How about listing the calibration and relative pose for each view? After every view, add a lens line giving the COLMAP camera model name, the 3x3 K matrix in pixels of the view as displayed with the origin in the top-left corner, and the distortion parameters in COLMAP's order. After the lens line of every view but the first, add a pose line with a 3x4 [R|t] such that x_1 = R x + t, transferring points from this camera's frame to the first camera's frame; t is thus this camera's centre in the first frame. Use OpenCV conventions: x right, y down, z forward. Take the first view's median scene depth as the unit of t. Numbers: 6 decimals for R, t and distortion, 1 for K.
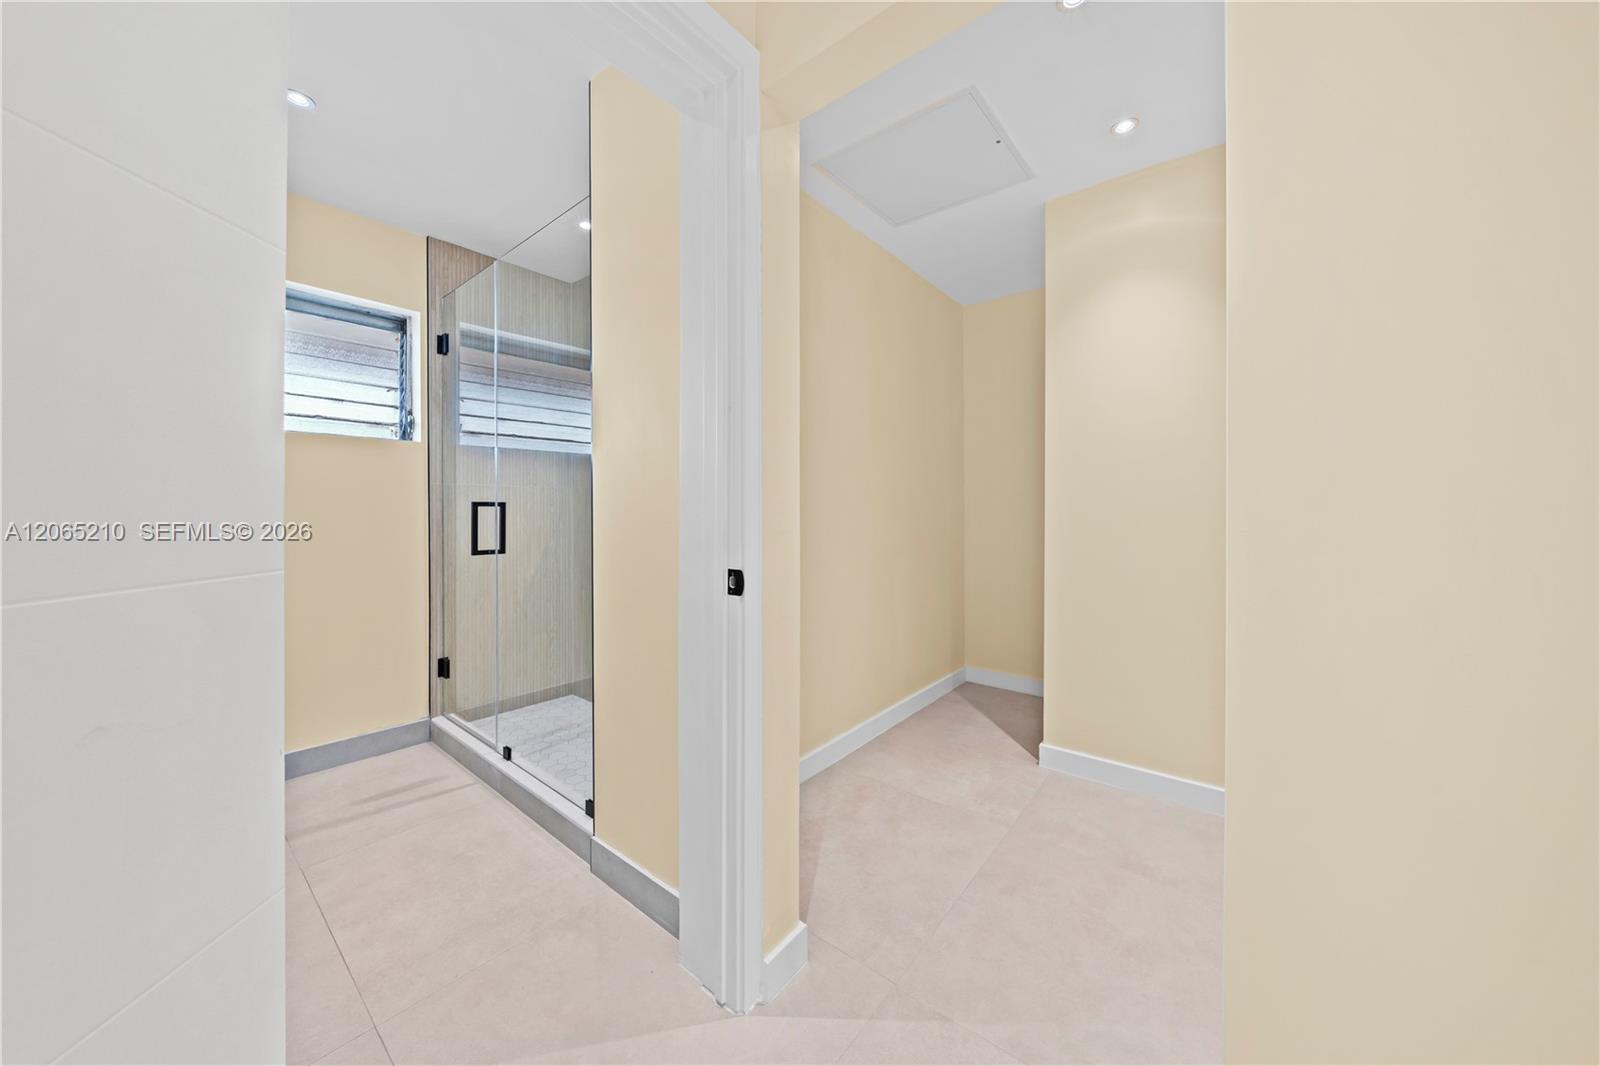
lens RADIAL K [[538.0, 0, 804.7], [0, 538.0, 517.3], [0, 0, 1]] dist [-0.013699, -0.000009]
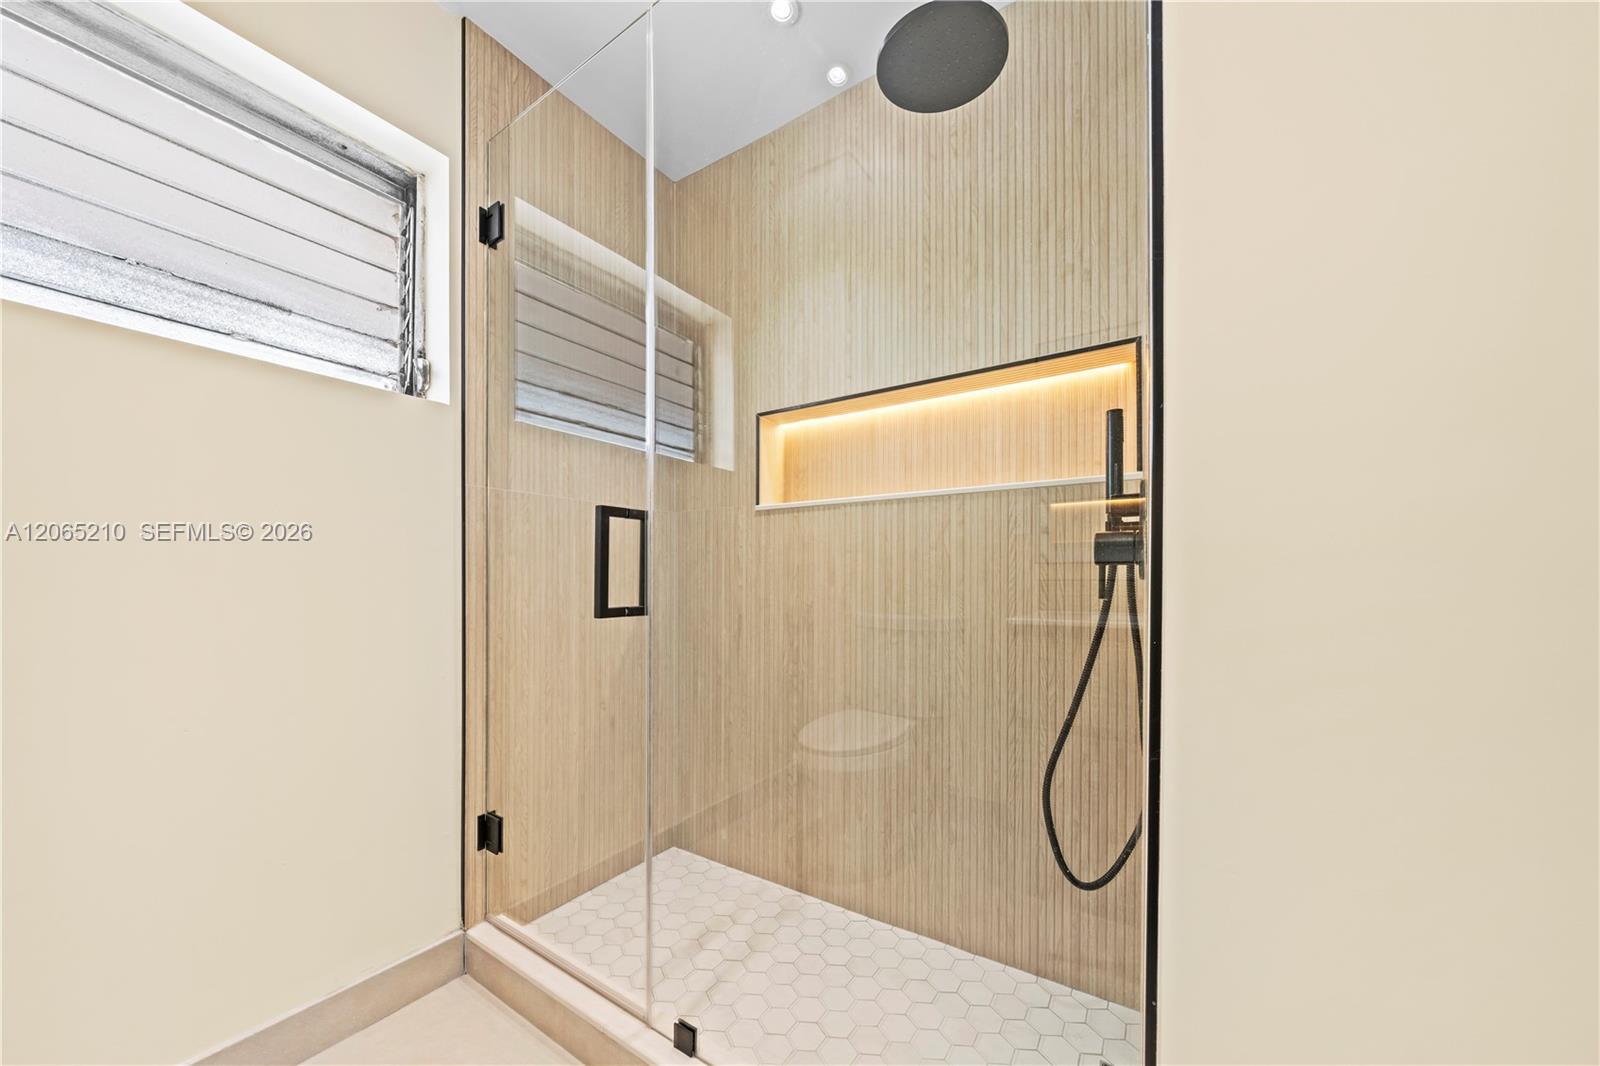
lens RADIAL K [[555.8, 0, 799.8], [0, 555.8, 581.0], [0, 0, 1]] dist [-0.010324, 0.000019]
pose [[0.995672, -0.001281, 0.092926, -0.419346], [0.001845, 0.999980, -0.005991, 0.035402], [-0.092917, 0.006136, 0.995655, 0.421793]]
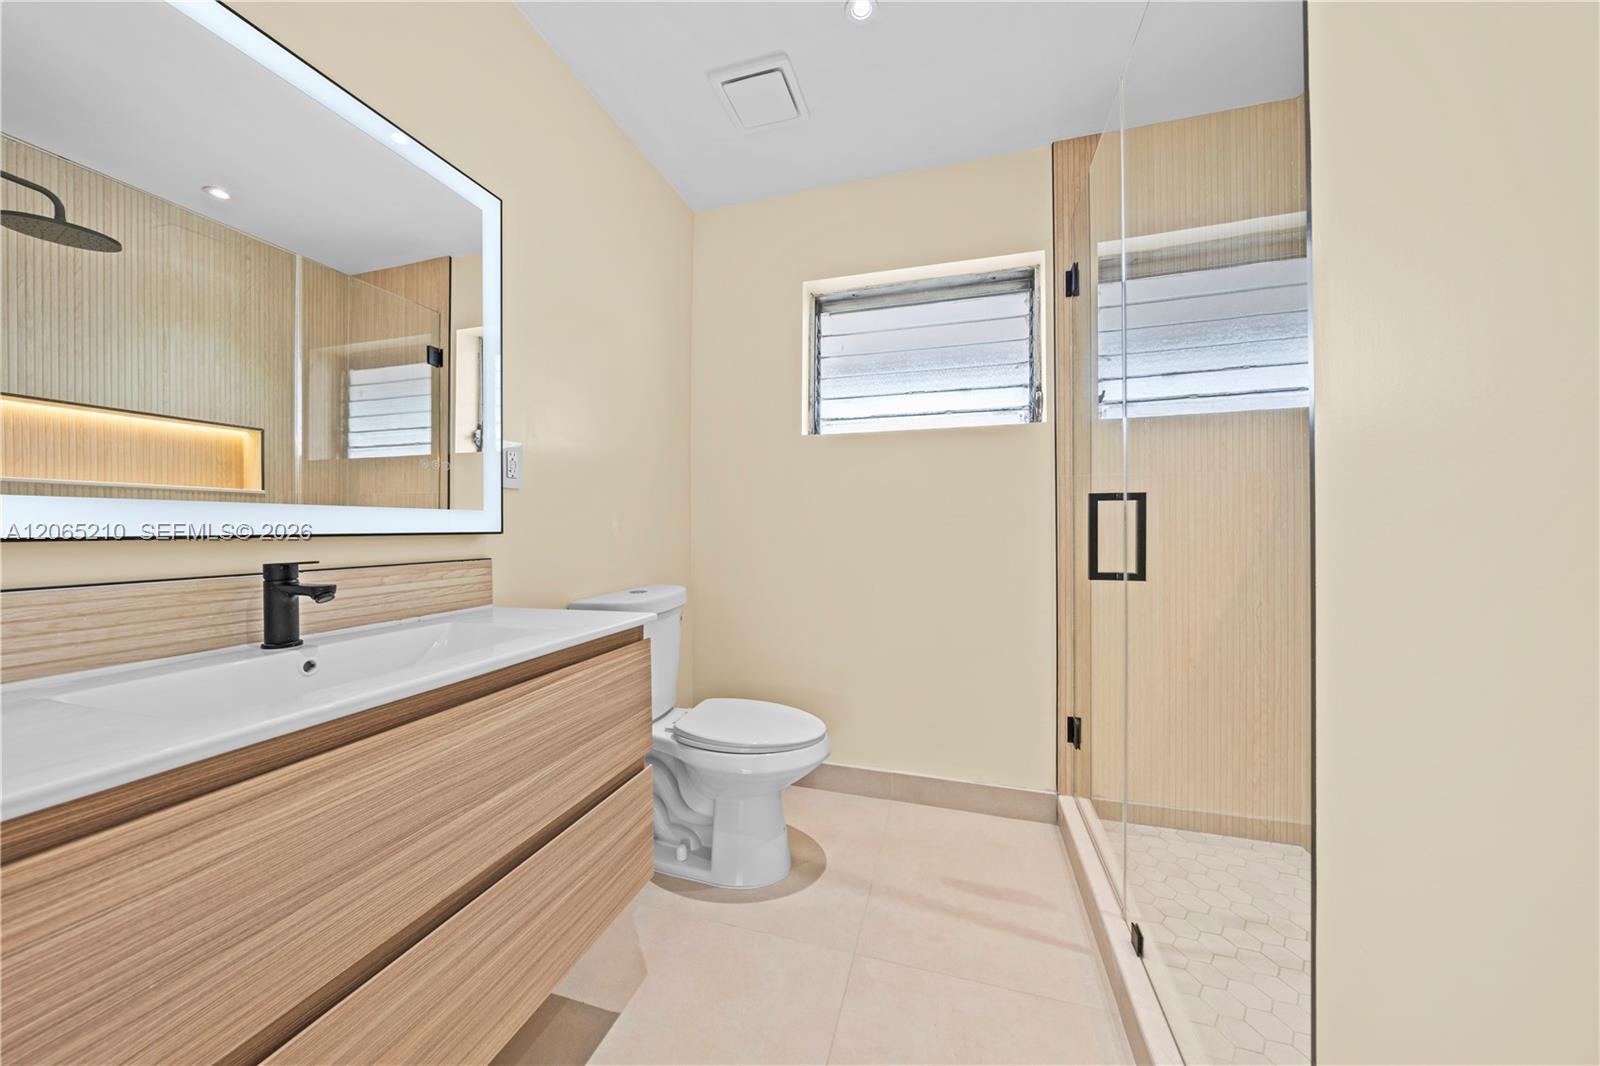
lens RADIAL K [[545.8, 0, 800.8], [0, 545.8, 527.6], [0, 0, 1]] dist [-0.000595, -0.000023]
pose [[0.374795, -0.002494, -0.927104, -0.132890], [-0.002690, 0.999989, -0.003777, 0.011591], [0.927104, 0.003909, 0.374784, 0.384099]]
